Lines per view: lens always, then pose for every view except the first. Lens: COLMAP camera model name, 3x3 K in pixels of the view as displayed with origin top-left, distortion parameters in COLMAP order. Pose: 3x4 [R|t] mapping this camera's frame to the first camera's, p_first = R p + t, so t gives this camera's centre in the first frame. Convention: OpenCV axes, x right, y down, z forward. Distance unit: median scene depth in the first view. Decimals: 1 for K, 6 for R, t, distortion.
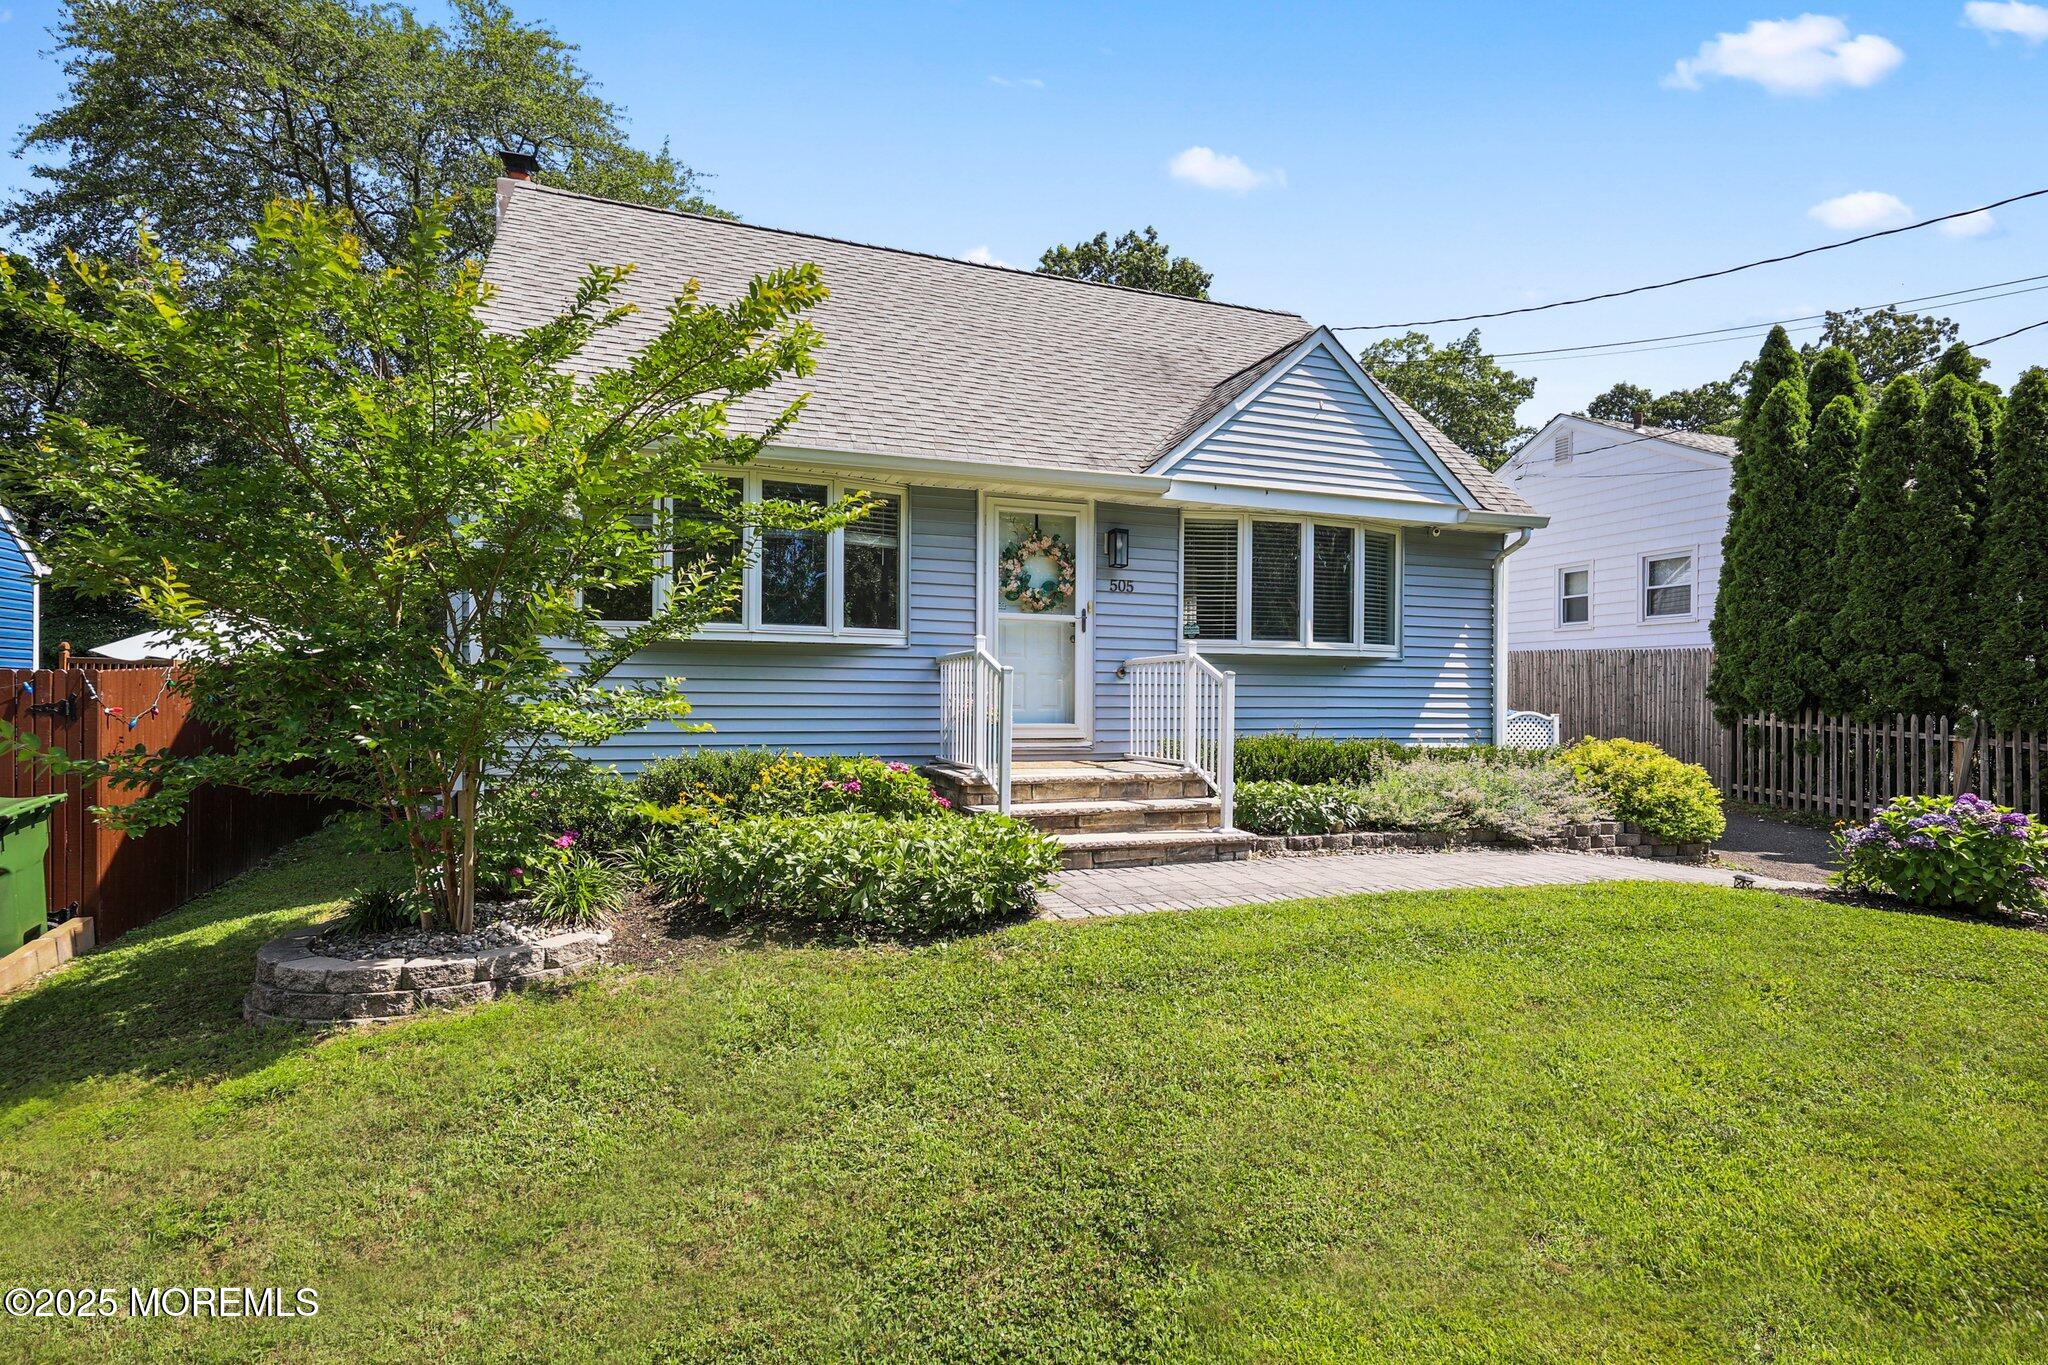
lens RADIAL K [[1021.4, 0, 1029.0], [0, 1021.4, 691.3], [0, 0, 1]] dist [-0.000986, -0.000555]
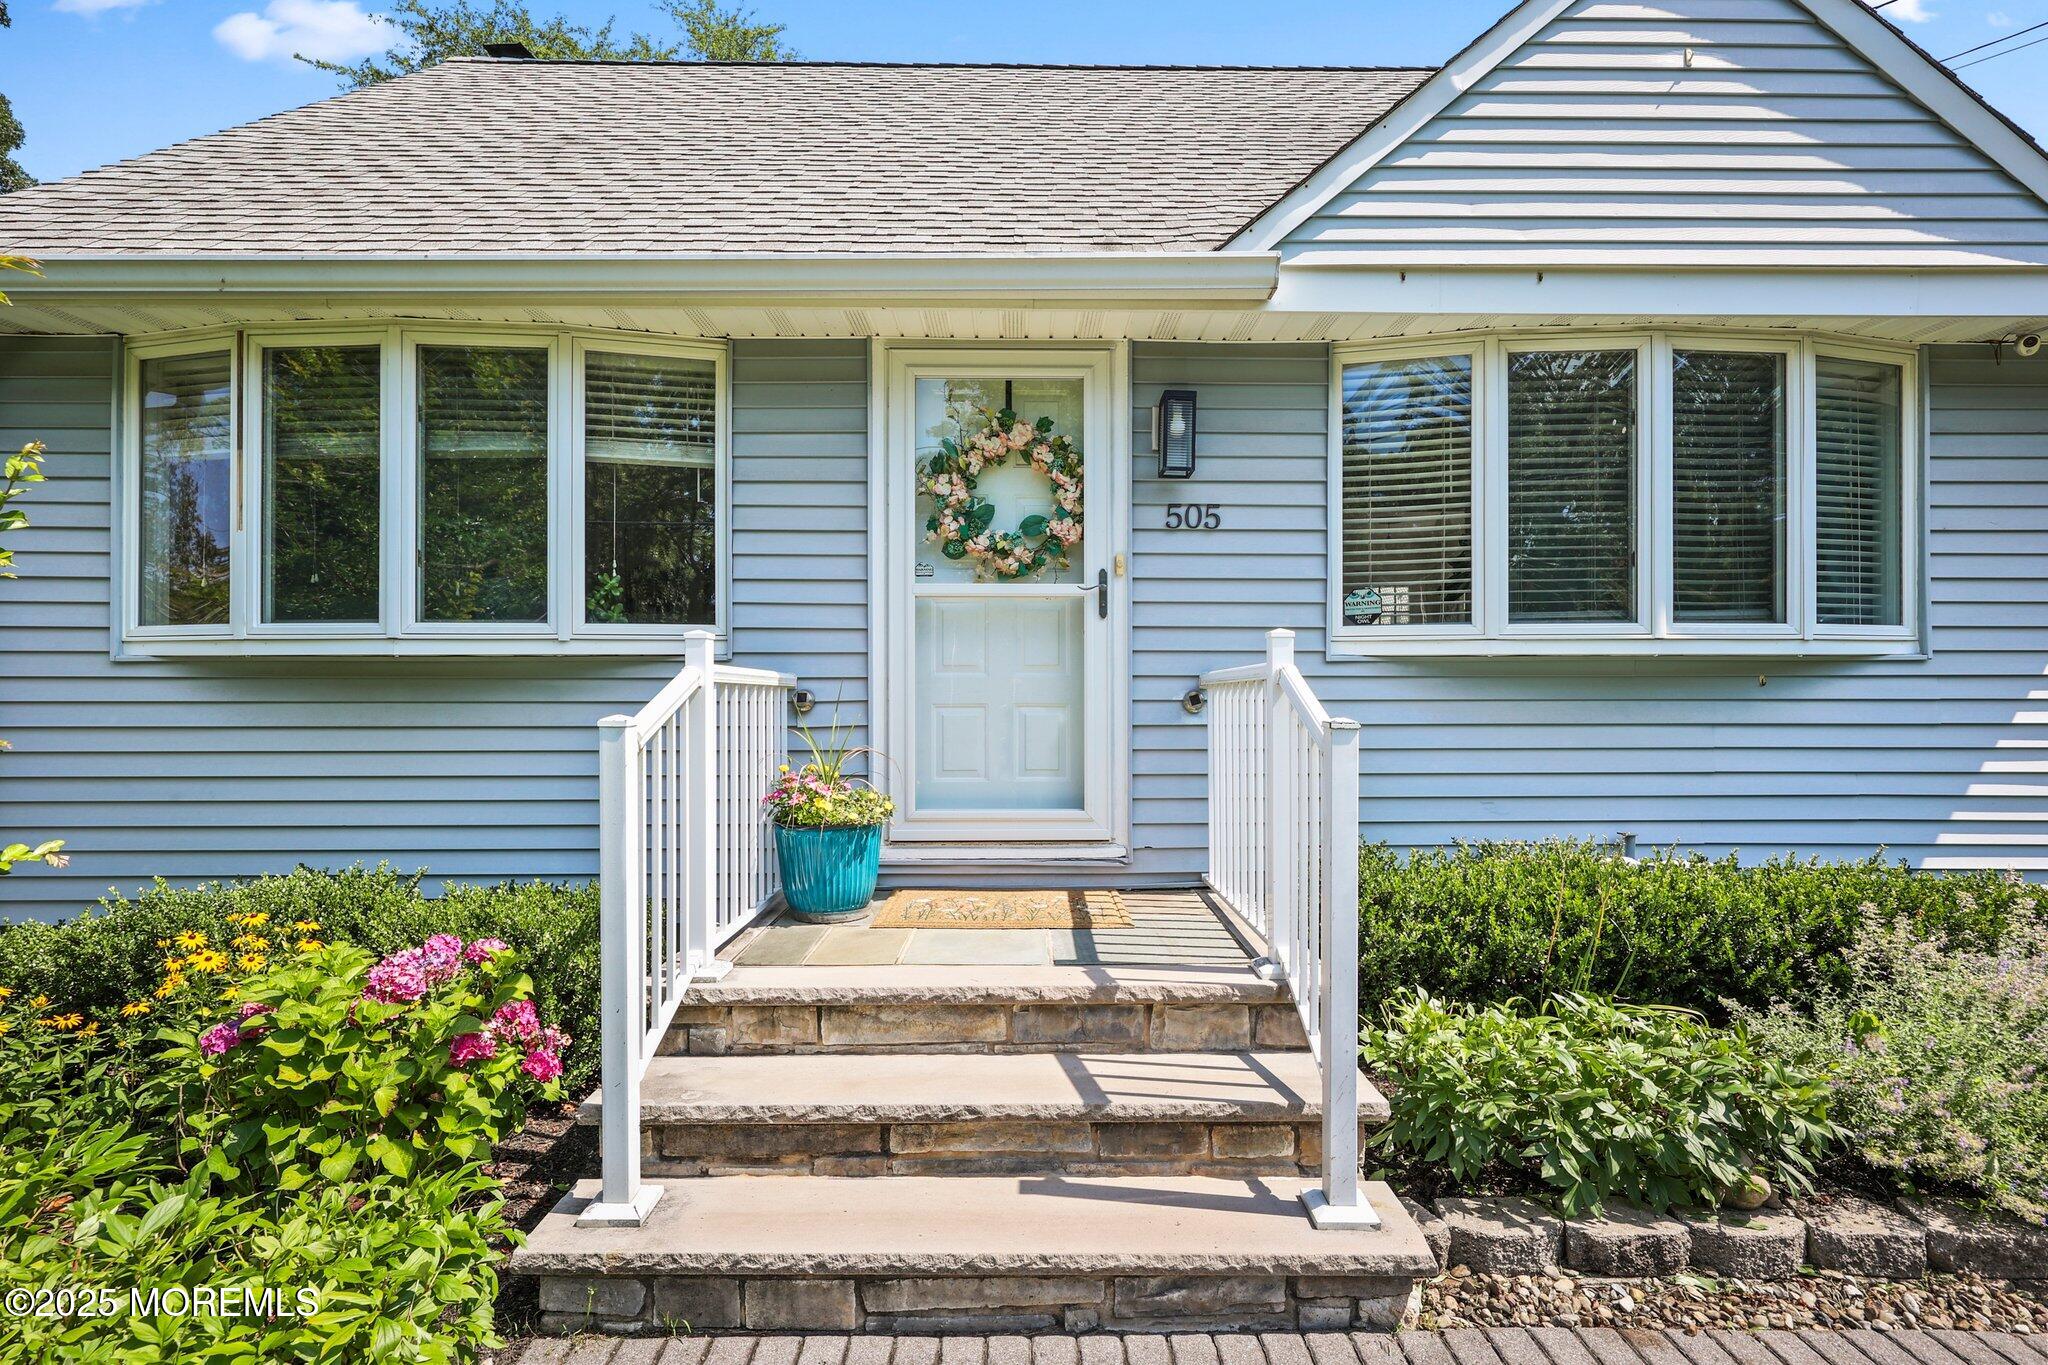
lens RADIAL K [[953.9, 0, 1033.1], [0, 953.9, 682.9], [0, 0, 1]] dist [0.001040, 0.000665]
pose [[0.939325, -0.011058, -0.342850, 0.173068], [0.009962, 0.999938, -0.004956, -0.025368], [0.342884, 0.001240, 0.939377, 0.565503]]
